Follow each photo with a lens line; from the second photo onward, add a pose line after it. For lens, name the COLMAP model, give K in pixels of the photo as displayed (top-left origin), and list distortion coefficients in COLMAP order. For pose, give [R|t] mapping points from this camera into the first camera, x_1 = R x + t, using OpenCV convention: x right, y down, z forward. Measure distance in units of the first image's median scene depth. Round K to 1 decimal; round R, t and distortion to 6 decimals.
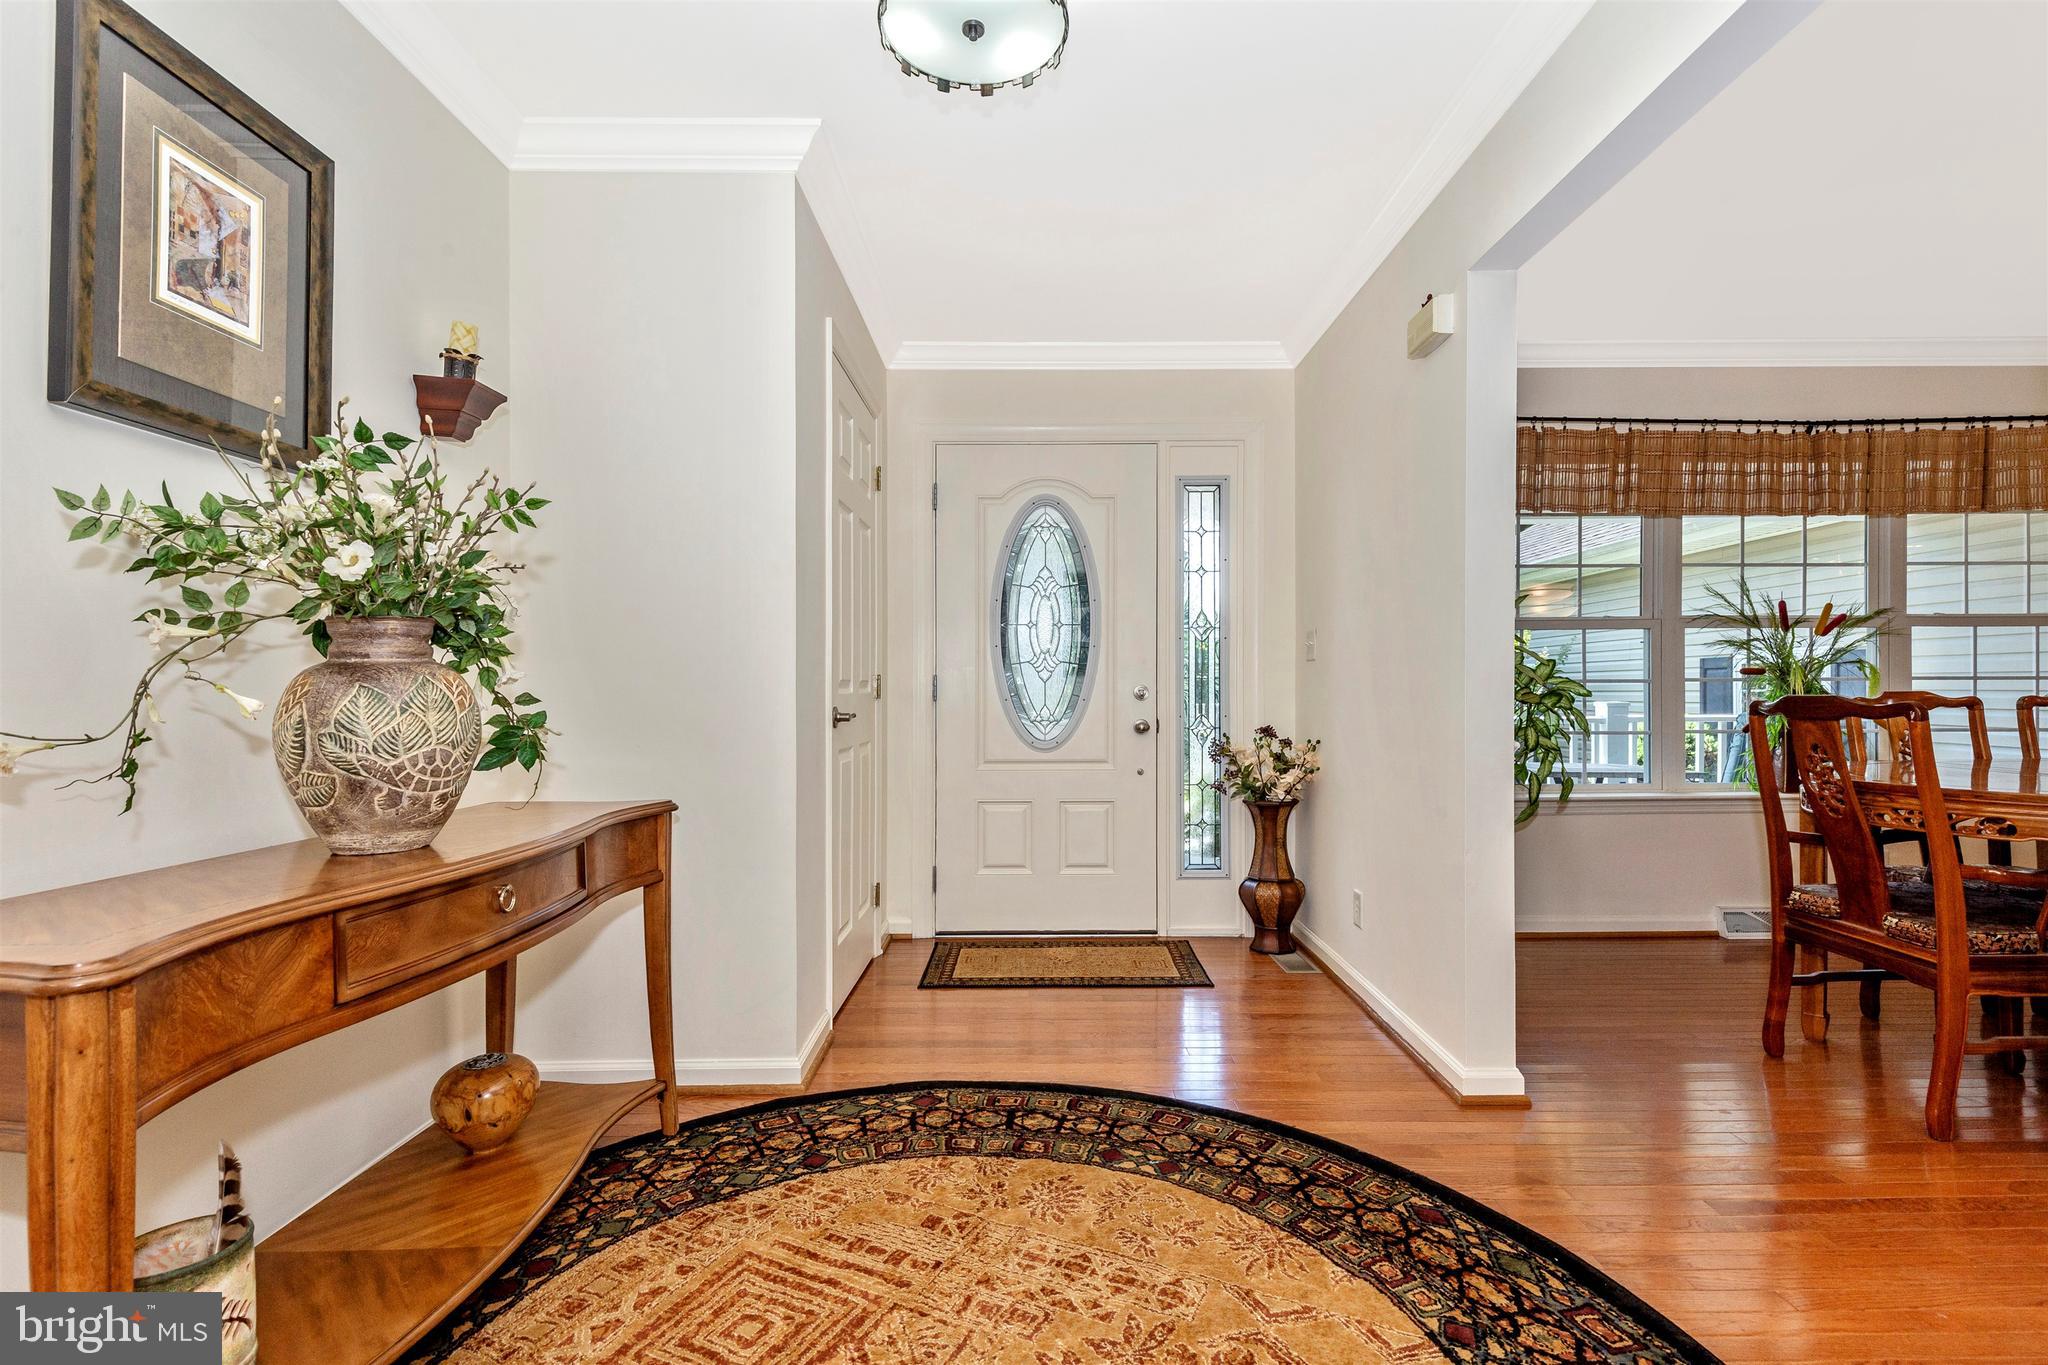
lens RADIAL K [[934.4, 0, 1027.2], [0, 934.4, 692.1], [0, 0, 1]] dist [0.019243, -0.012799]
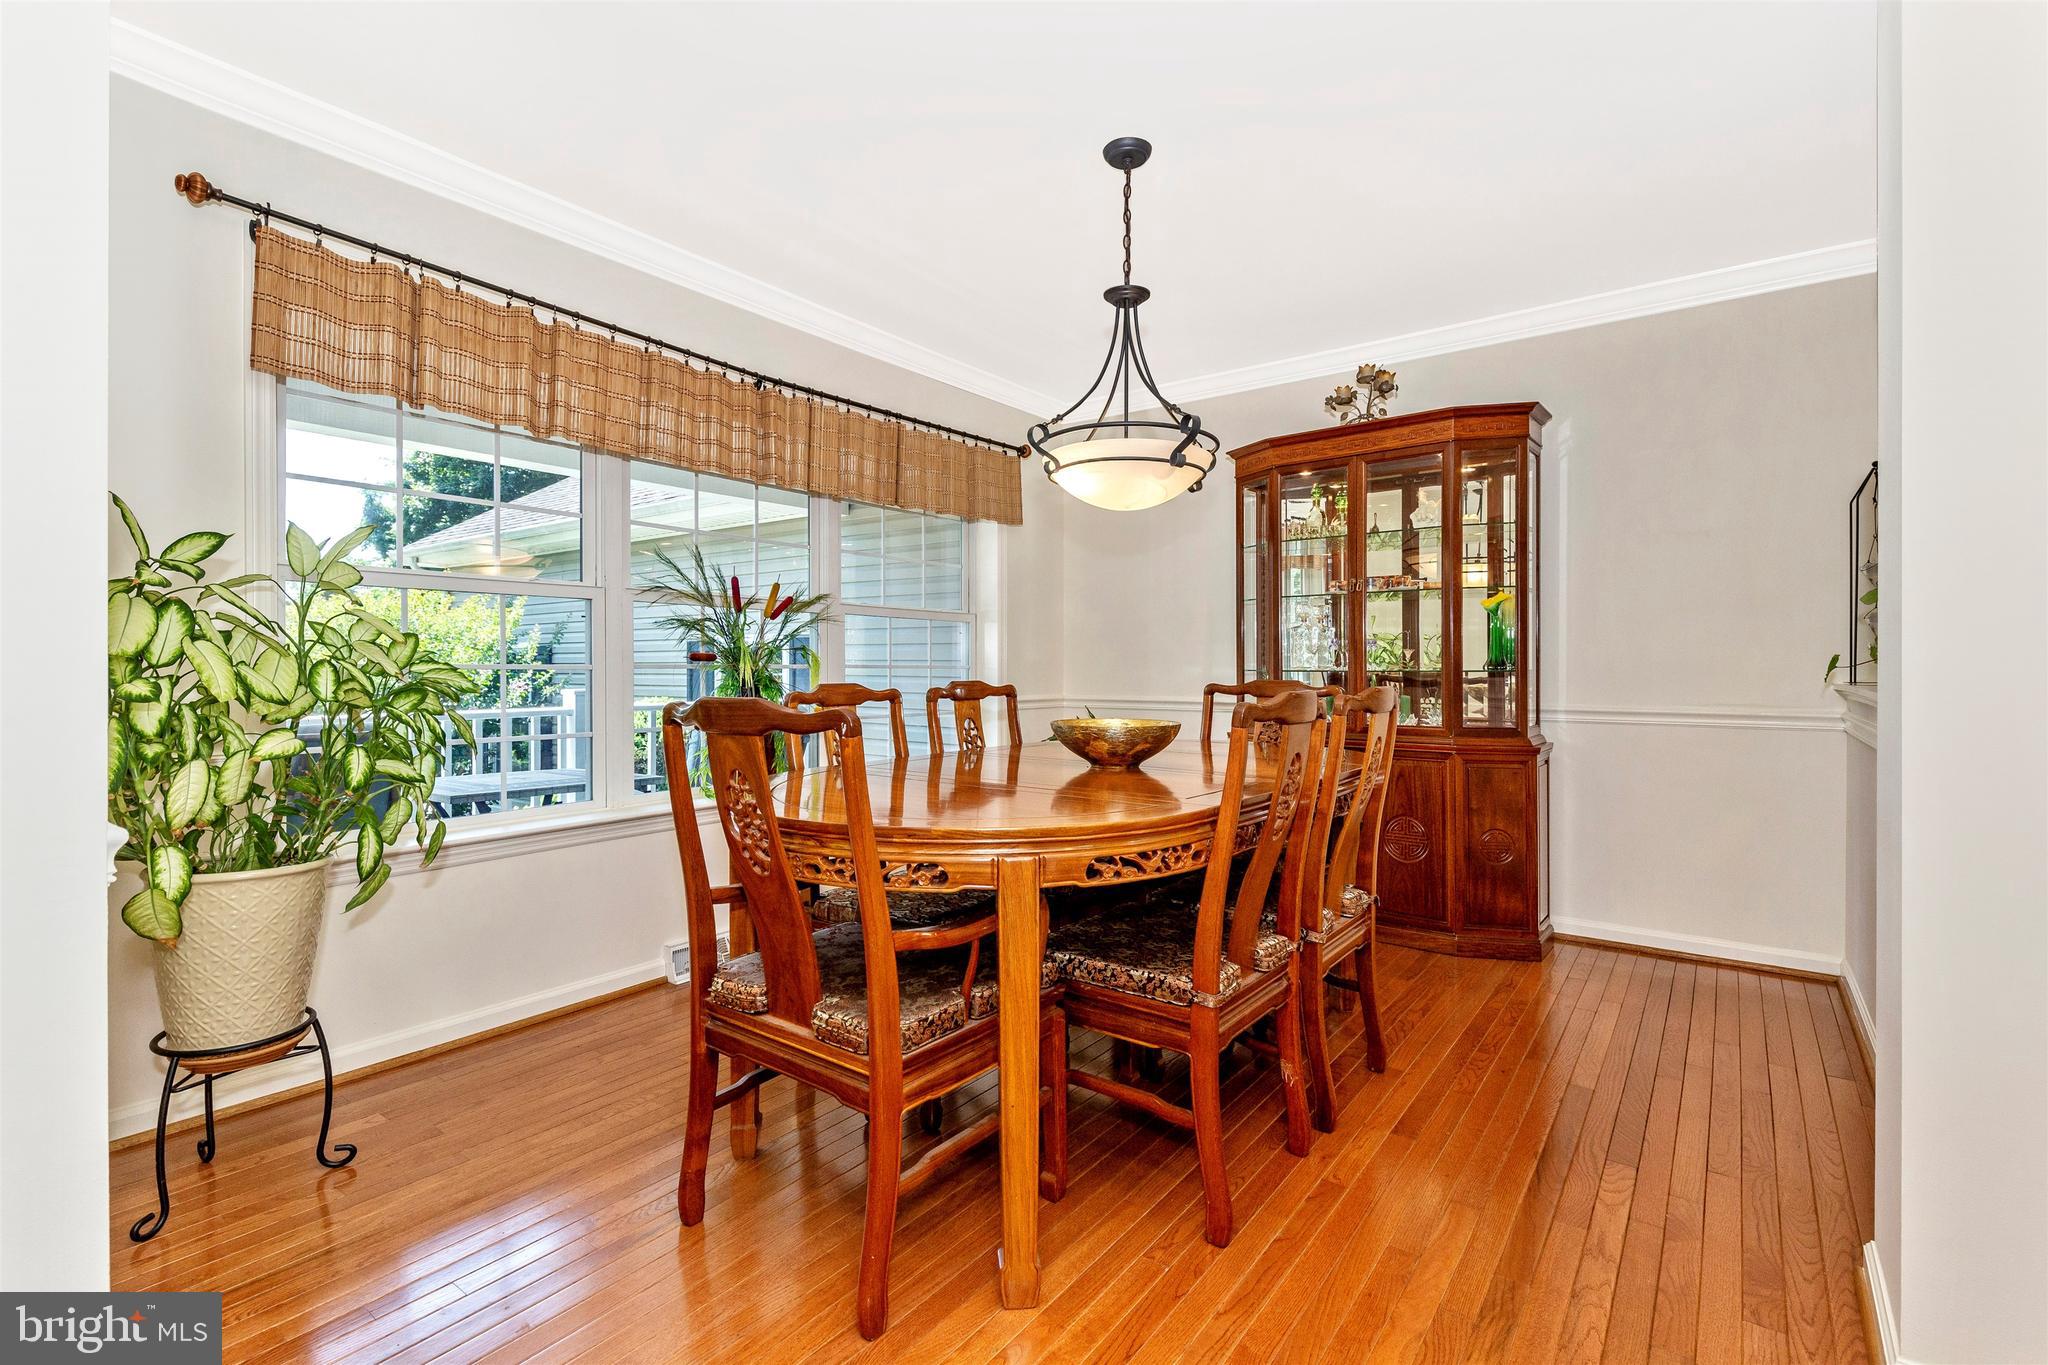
lens RADIAL K [[949.0, 0, 1024.0], [0, 949.0, 682.5], [0, 0, 1]] dist [0.031640, -0.016399]
pose [[0.589629, -0.007076, 0.807643, 0.256076], [-0.001745, 0.999948, 0.010035, -0.008623], [-0.807672, -0.007326, 0.589586, 0.270964]]
